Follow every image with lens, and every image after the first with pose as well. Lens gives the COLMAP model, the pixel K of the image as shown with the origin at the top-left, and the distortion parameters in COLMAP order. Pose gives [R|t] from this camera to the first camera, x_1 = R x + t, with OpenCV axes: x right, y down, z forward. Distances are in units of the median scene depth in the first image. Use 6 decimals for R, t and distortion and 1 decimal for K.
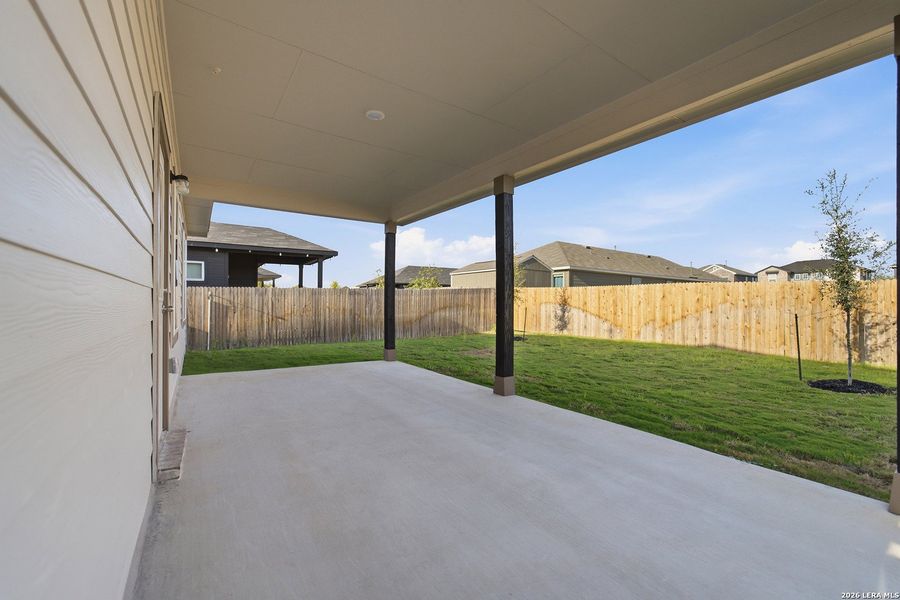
lens RADIAL K [[374.7, 0, 450.0], [0, 374.7, 300.0], [0, 0, 1]] dist [-0.034406, 0.021132]
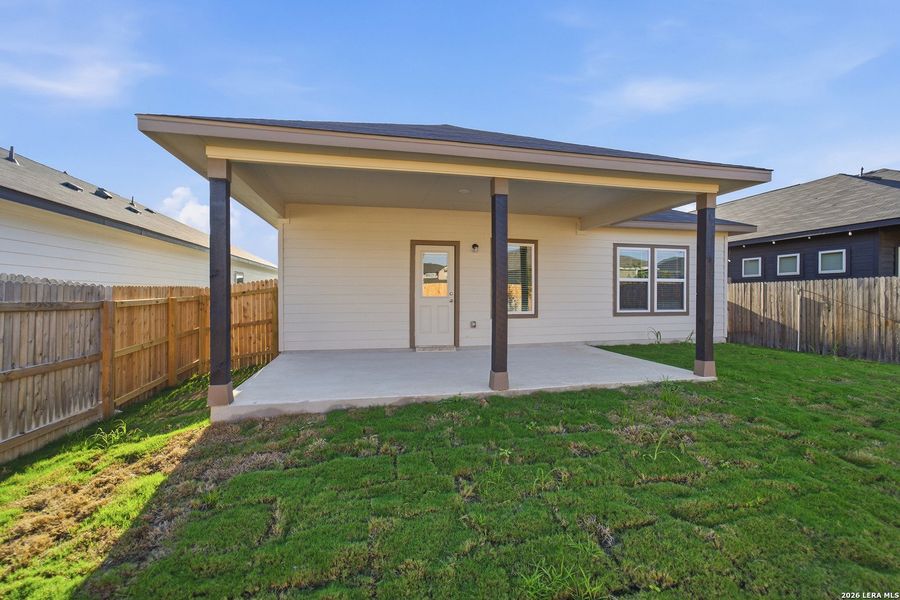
lens RADIAL K [[374.7, 0, 450.0], [0, 374.7, 300.0], [0, 0, 1]] dist [-0.034406, 0.021132]
pose [[-0.367726, 0.018238, -0.929756, 0.494455], [0.012120, 0.999817, 0.014819, -0.012404], [0.929855, -0.005819, -0.367879, 0.525252]]
